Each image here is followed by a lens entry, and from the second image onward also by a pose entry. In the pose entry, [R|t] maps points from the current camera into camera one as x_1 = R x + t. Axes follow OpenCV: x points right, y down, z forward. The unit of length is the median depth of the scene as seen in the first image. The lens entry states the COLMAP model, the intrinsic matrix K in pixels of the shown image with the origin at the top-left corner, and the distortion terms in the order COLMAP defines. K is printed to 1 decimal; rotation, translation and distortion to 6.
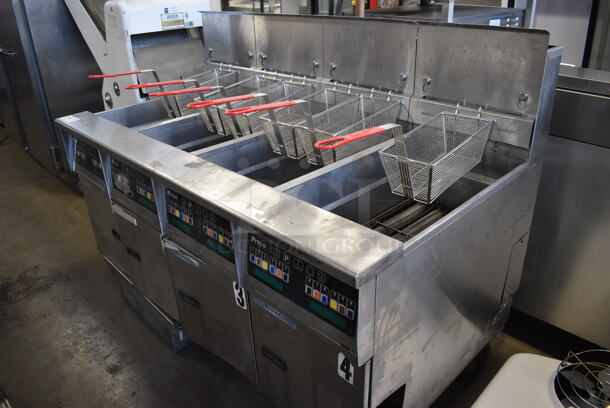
lens RADIAL K [[469.6, 0, 305.0], [0, 469.6, 204.0], [0, 0, 1]] dist [-0.086487, -0.007527]
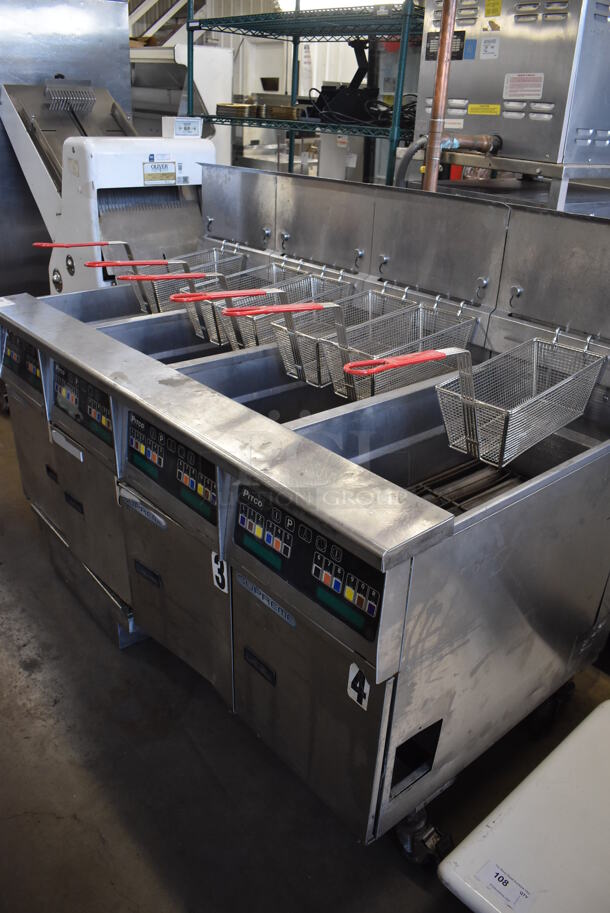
lens RADIAL K [[702.9, 0, 307.7], [0, 702.9, 461.5], [0, 0, 1]] dist [-0.086487, -0.007527]
pose [[0.995308, 0.091642, -0.031059, 0.008415], [-0.091535, 0.995790, 0.004842, 0.010390], [0.031372, -0.001976, 0.999506, -0.043416]]
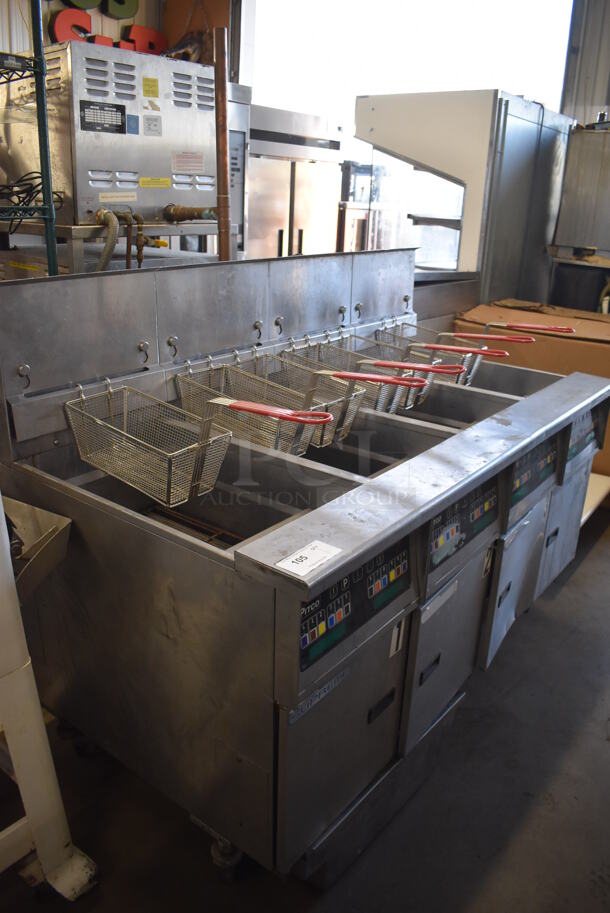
lens RADIAL K [[702.9, 0, 307.7], [0, 702.9, 461.5], [0, 0, 1]] dist [-0.086487, -0.007527]
pose [[-0.136873, -0.326335, 0.935292, -1.283292], [0.419909, 0.836037, 0.353154, -0.570306], [-0.897186, 0.441075, 0.022600, 1.201257]]
